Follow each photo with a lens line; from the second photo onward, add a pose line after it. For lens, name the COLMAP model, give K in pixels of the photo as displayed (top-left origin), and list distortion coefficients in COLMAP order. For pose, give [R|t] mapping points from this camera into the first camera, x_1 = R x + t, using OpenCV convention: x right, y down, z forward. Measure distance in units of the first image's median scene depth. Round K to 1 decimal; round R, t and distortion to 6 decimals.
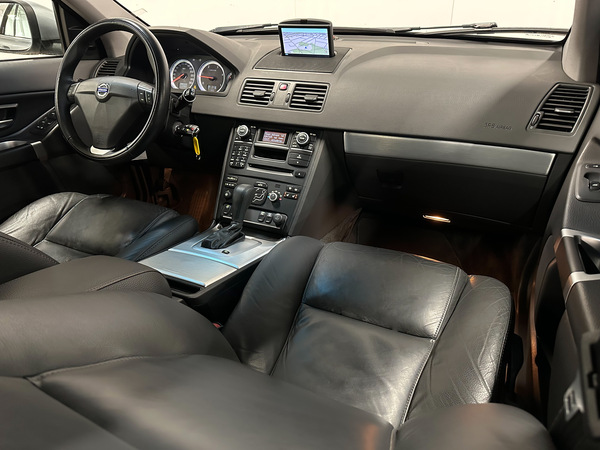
lens RADIAL K [[439.5, 0, 297.2], [0, 439.5, 237.3], [0, 0, 1]] dist [0.072029, -0.093164]
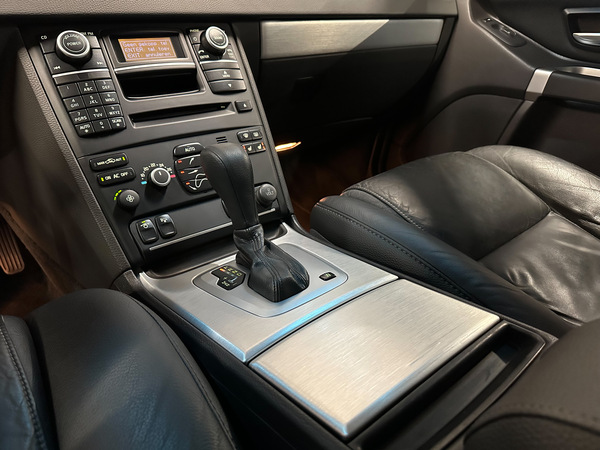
lens RADIAL K [[439.5, 0, 312.5], [0, 439.5, 219.6], [0, 0, 1]] dist [0.072029, -0.093164]
pose [[0.398969, -0.402042, 0.824127, -0.440340], [0.387804, 0.888403, 0.245658, -0.115197], [-0.830922, 0.221590, 0.510359, 0.654810]]
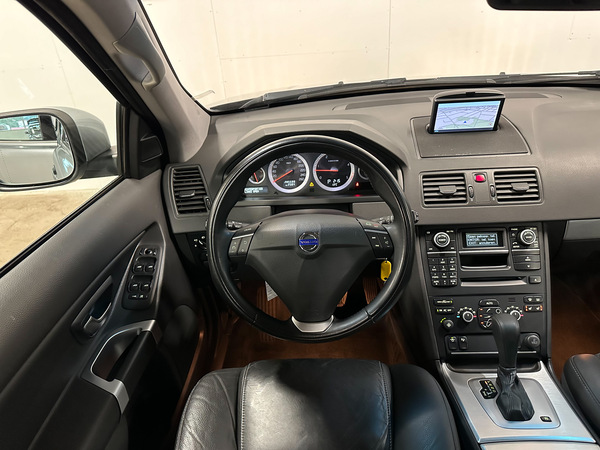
lens RADIAL K [[439.5, 0, 296.7], [0, 439.5, 227.9], [0, 0, 1]] dist [0.072029, -0.093164]
pose [[0.914979, -0.230001, 0.331531, -0.628448], [0.231479, 0.972188, 0.035610, -0.354834], [-0.330501, 0.044160, 0.942772, 0.339691]]
